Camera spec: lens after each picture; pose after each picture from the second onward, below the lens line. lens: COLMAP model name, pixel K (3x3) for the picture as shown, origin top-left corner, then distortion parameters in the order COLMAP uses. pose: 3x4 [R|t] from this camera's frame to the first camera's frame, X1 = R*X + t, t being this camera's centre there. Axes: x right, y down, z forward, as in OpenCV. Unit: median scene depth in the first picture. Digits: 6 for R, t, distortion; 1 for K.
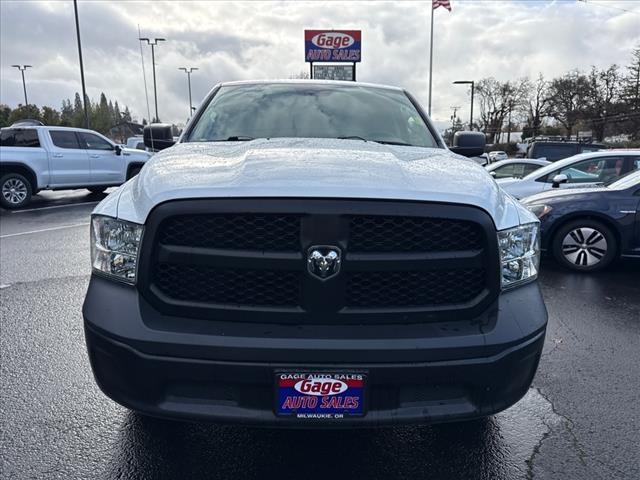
lens RADIAL K [[468.8, 0, 315.4], [0, 468.8, 238.3], [0, 0, 1]] dist [0.062751, -0.071774]
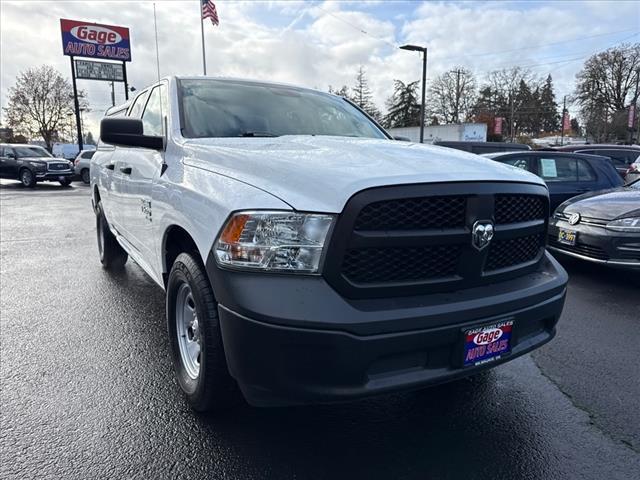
lens RADIAL K [[468.8, 0, 315.4], [0, 468.8, 238.3], [0, 0, 1]] dist [0.062751, -0.071774]
pose [[0.868593, -0.082958, 0.488532, -0.076224], [0.089963, 0.995903, 0.009164, 0.000944], [-0.487291, 0.035990, 0.872498, 0.011555]]
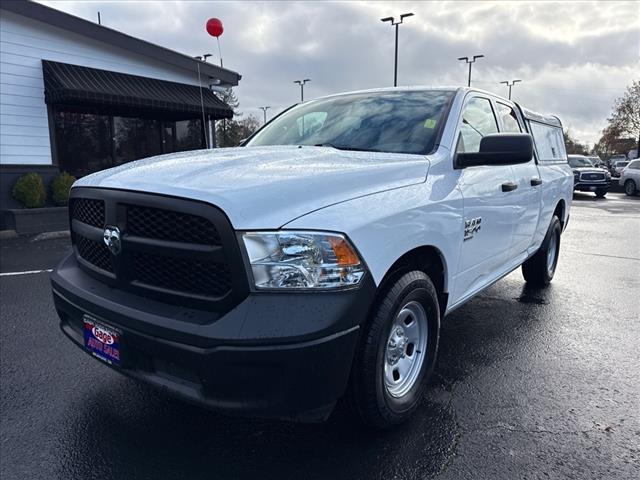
lens RADIAL K [[468.8, 0, 315.4], [0, 468.8, 238.3], [0, 0, 1]] dist [0.062751, -0.071774]
pose [[0.761458, 0.101629, -0.640198, 0.100613], [-0.122789, 0.992366, 0.011488, -0.002716], [0.636478, 0.069862, 0.768124, 0.028853]]
